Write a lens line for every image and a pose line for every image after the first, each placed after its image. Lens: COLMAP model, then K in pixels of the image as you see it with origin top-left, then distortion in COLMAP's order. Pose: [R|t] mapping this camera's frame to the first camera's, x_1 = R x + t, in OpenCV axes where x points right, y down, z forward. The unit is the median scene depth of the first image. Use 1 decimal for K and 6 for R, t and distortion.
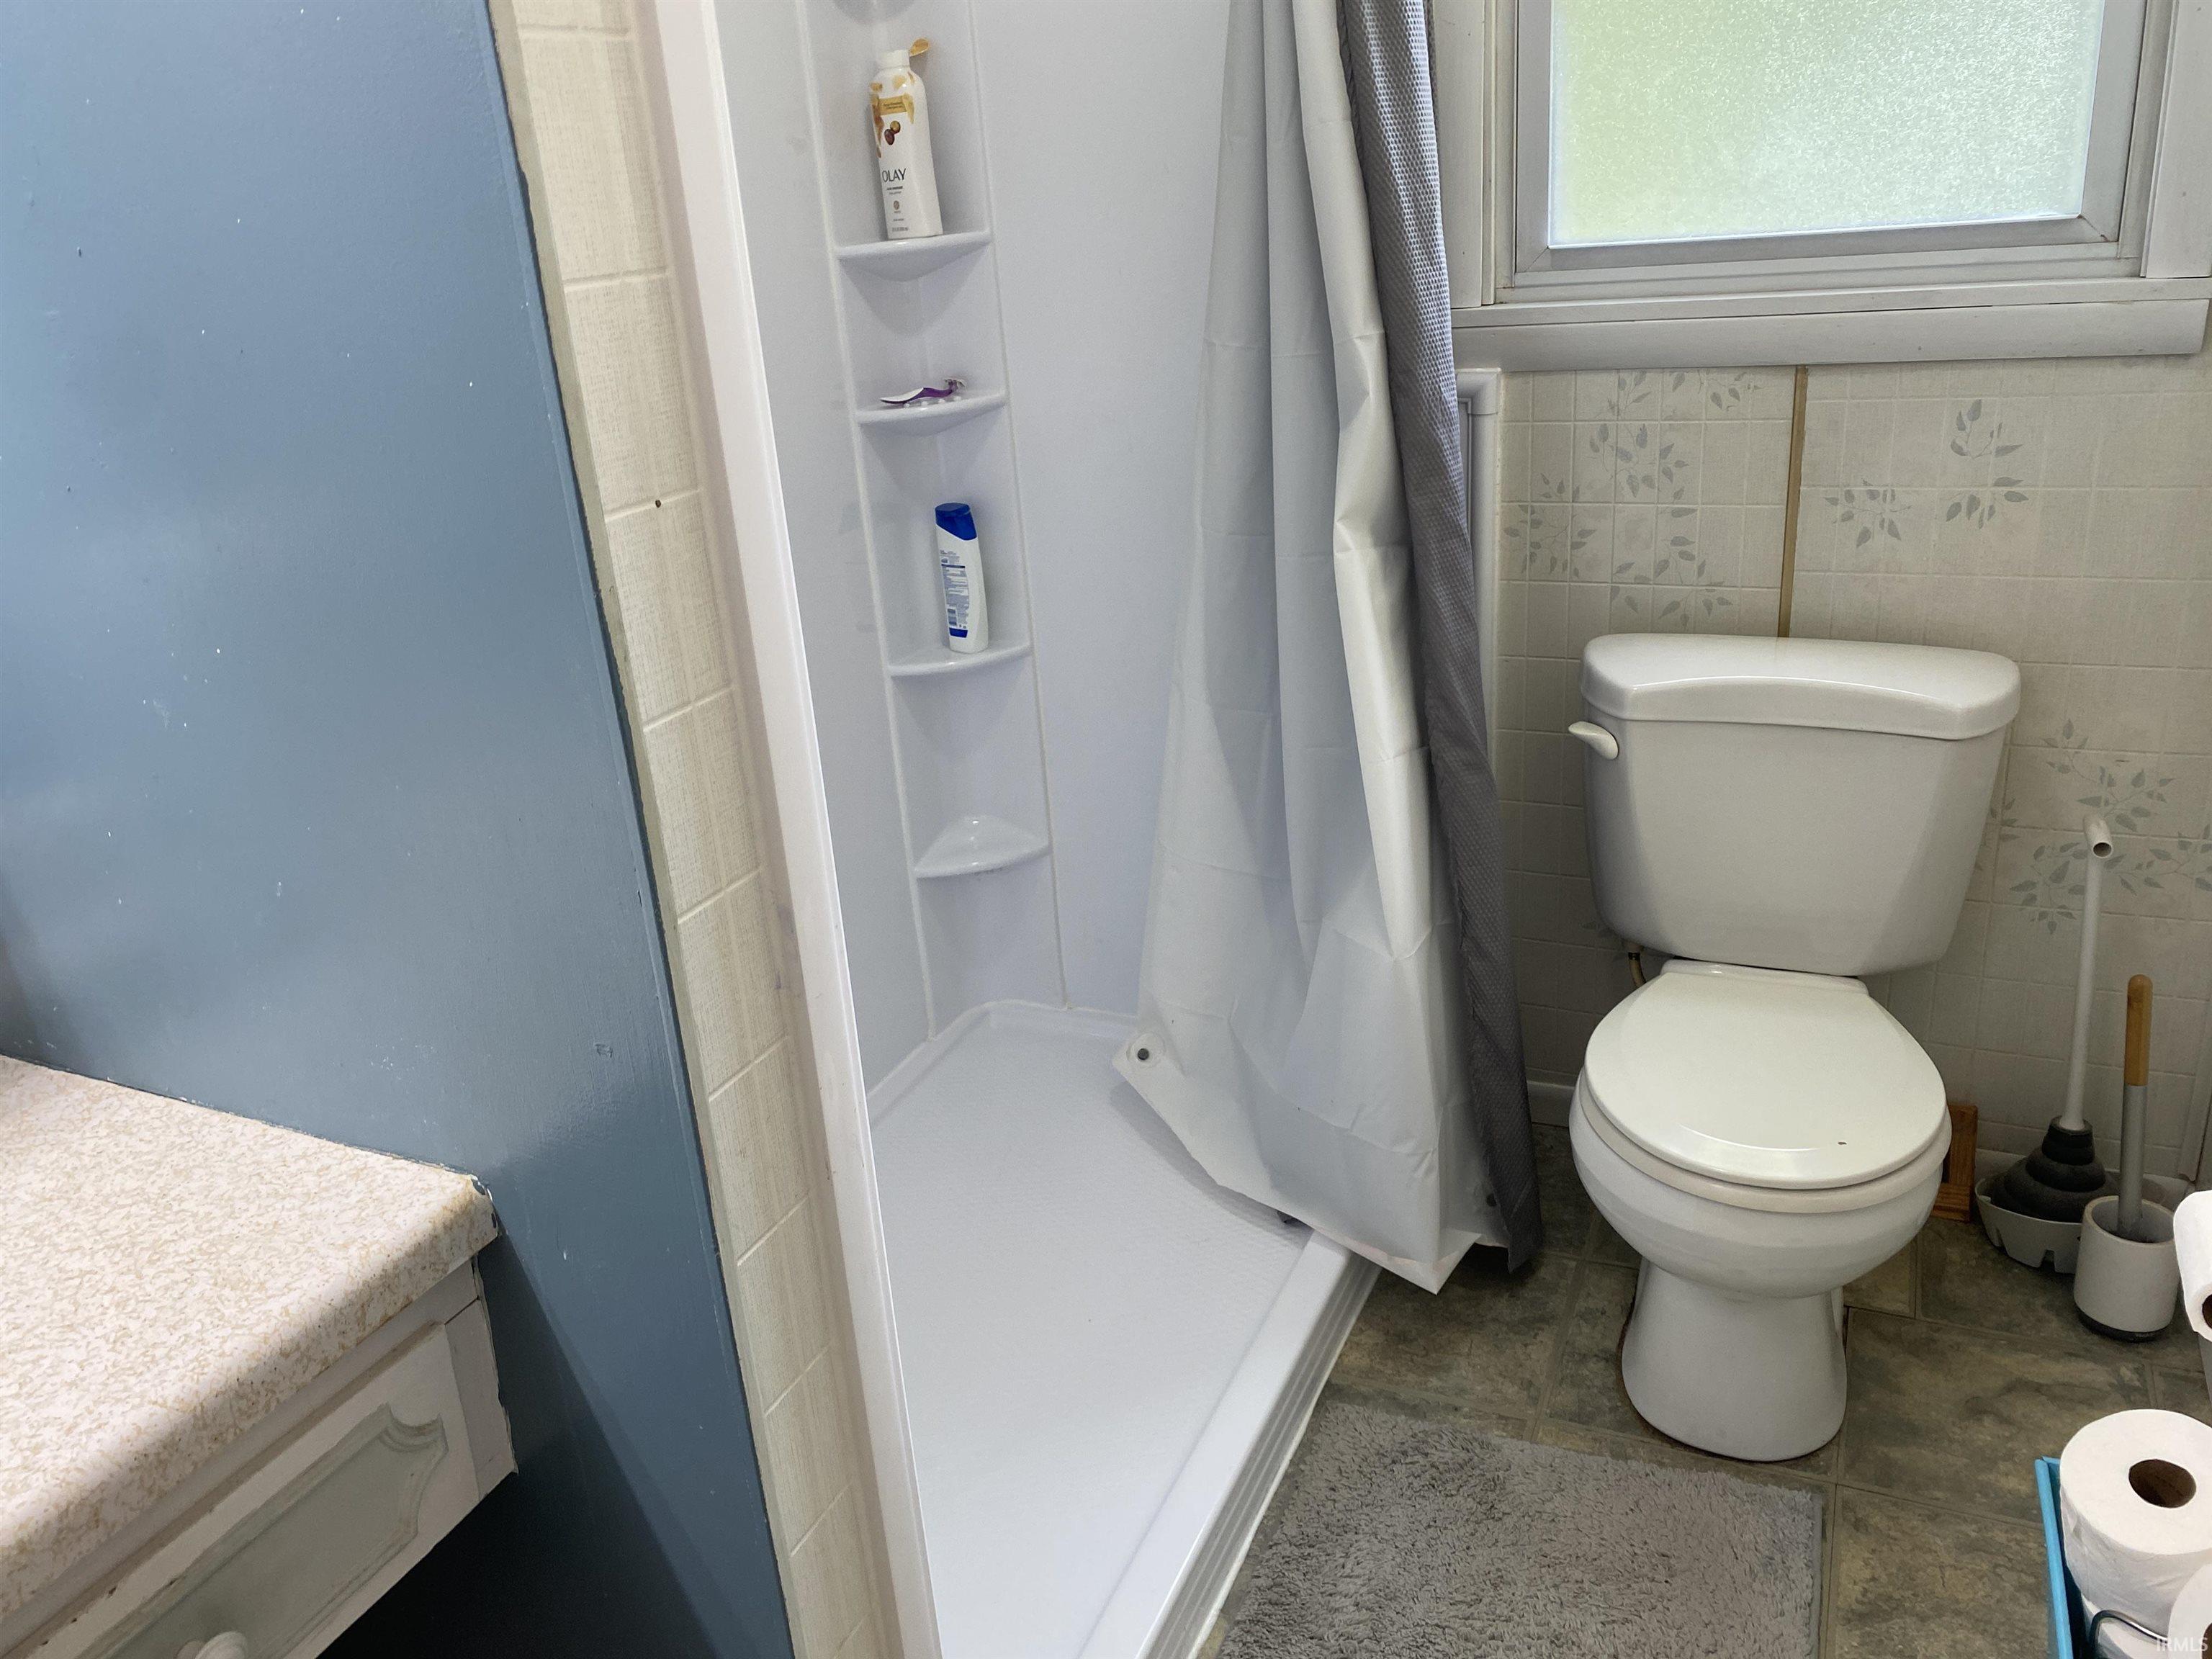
lens RADIAL K [[1680.1, 0, 1097.5], [0, 1680.1, 822.9], [0, 0, 1]] dist [0.018627, -0.014469]
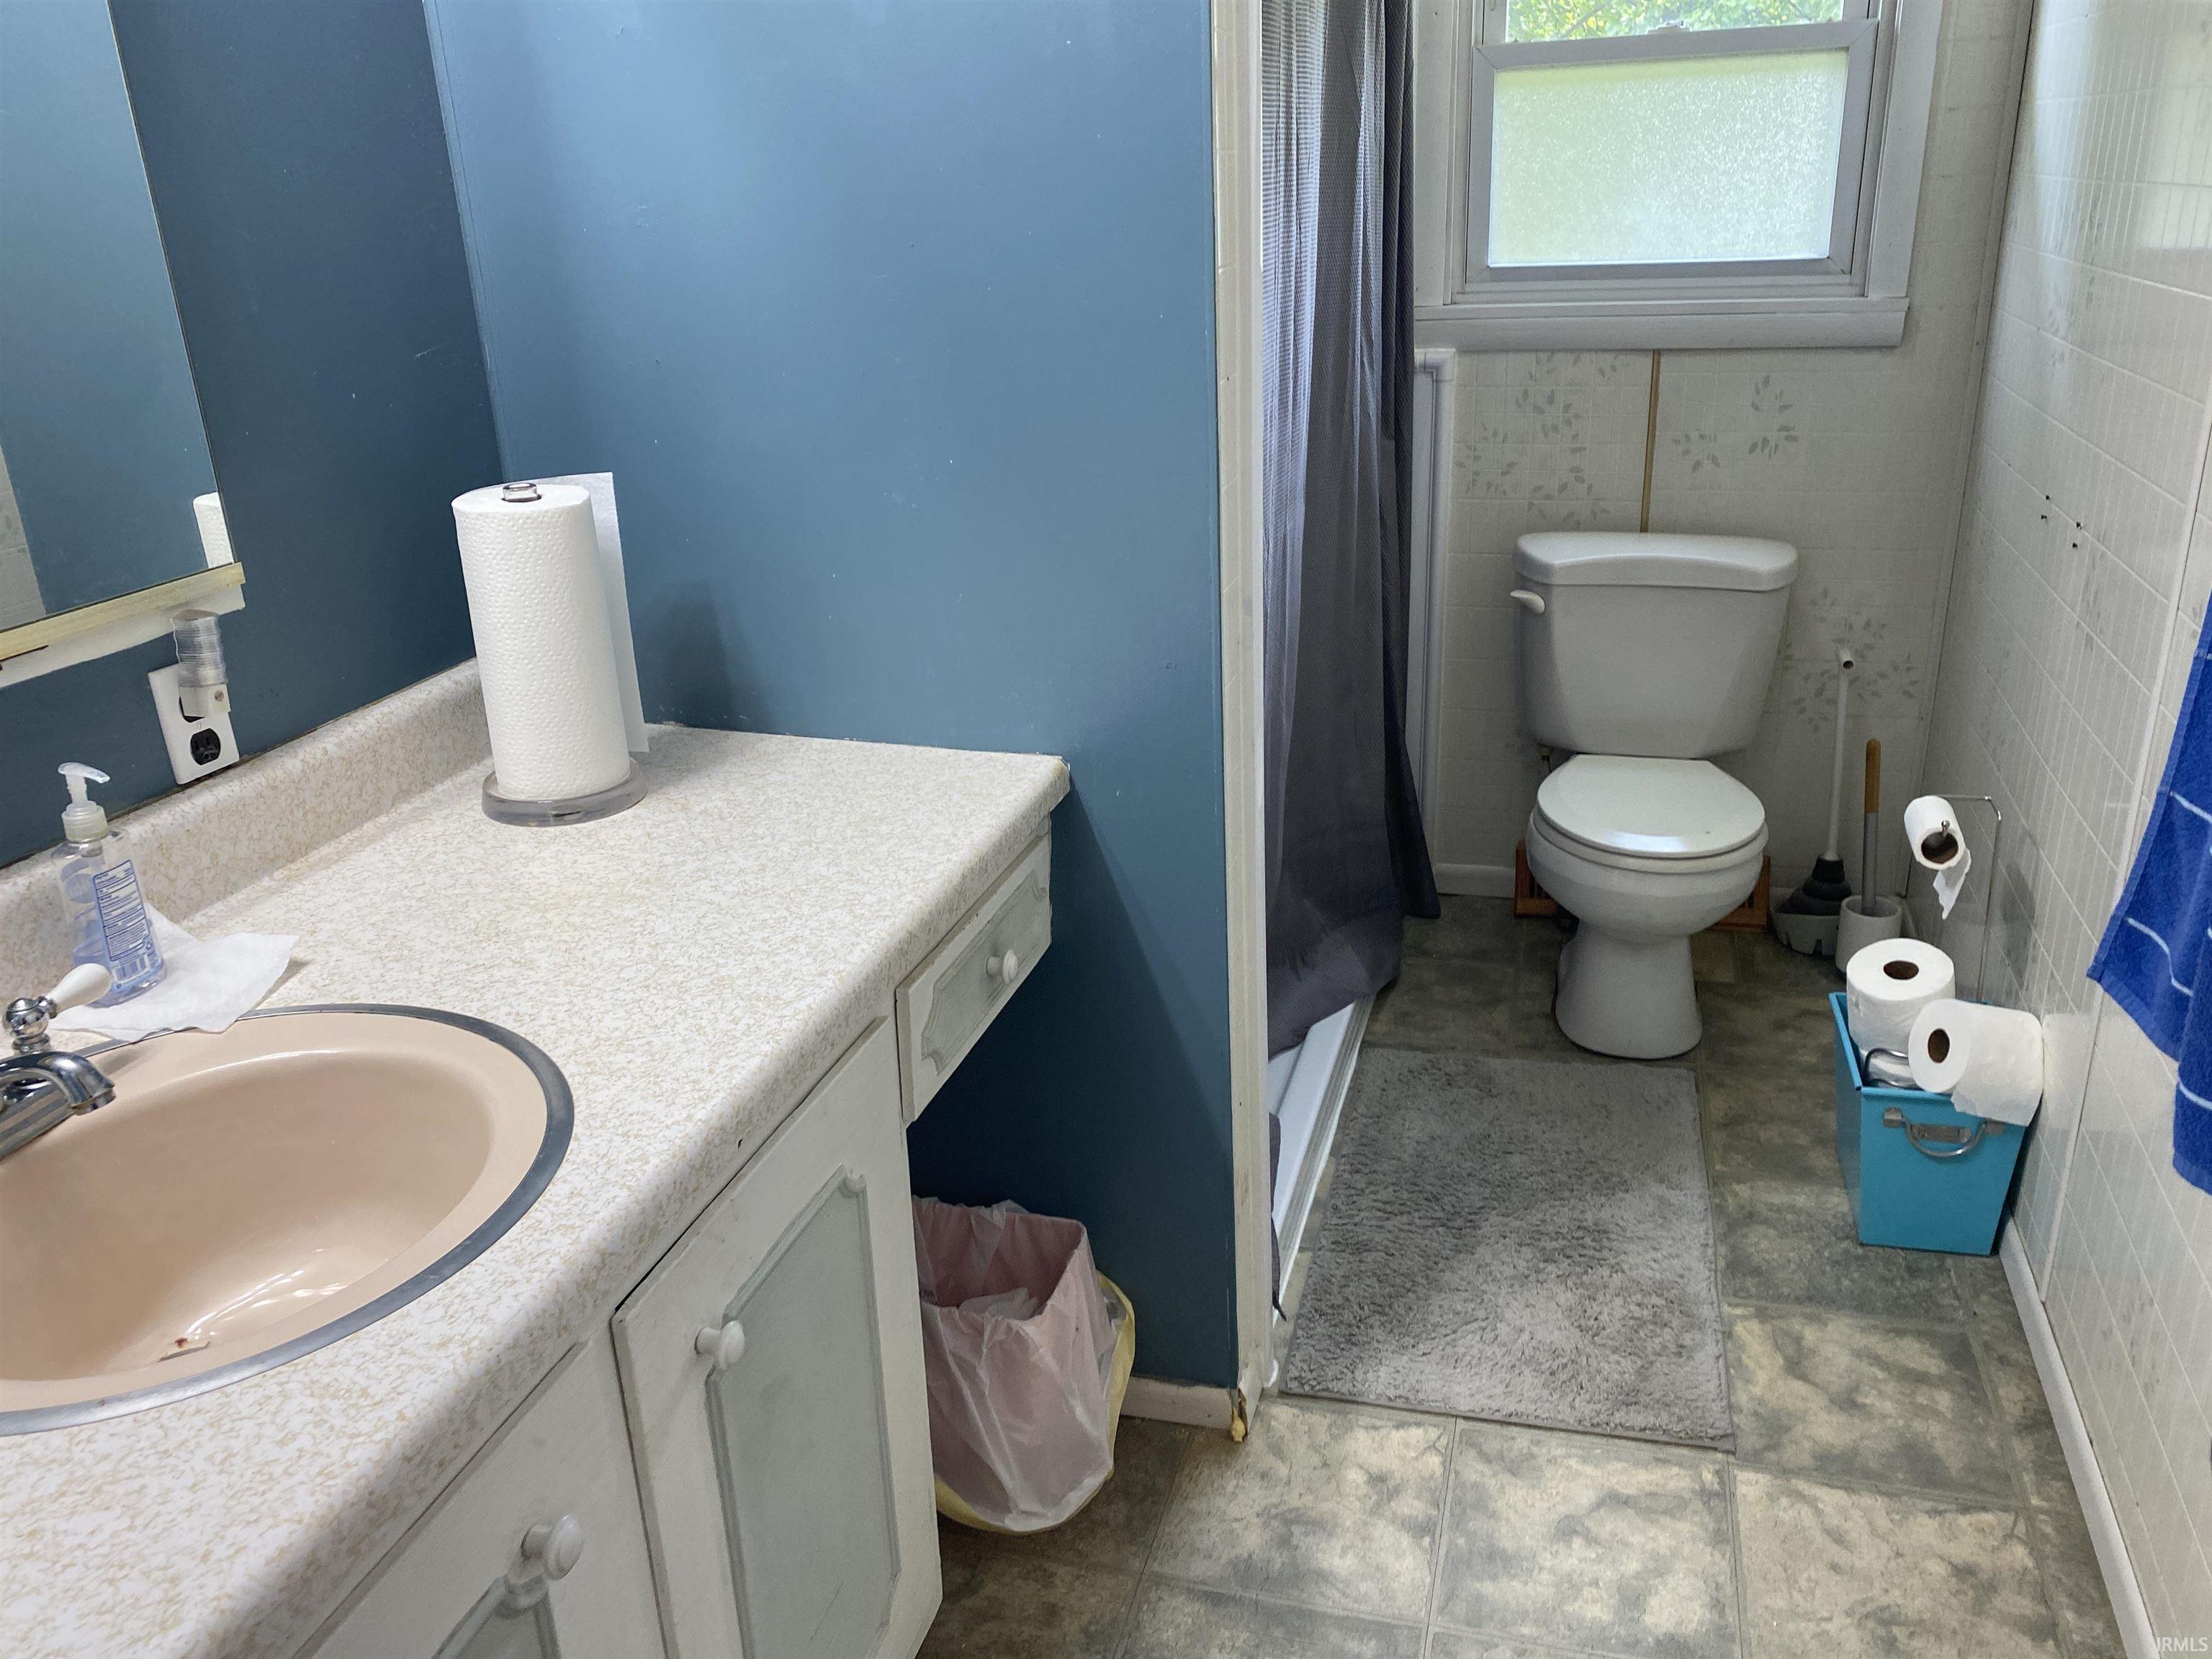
lens RADIAL K [[1680.1, 0, 1115.6], [0, 1680.1, 825.8], [0, 0, 1]] dist [0.018627, -0.014469]
pose [[0.988102, -0.020550, 0.152419, -0.293853], [0.020904, 0.999781, -0.000720, 0.142314], [-0.152370, 0.003897, 0.988316, -0.405812]]
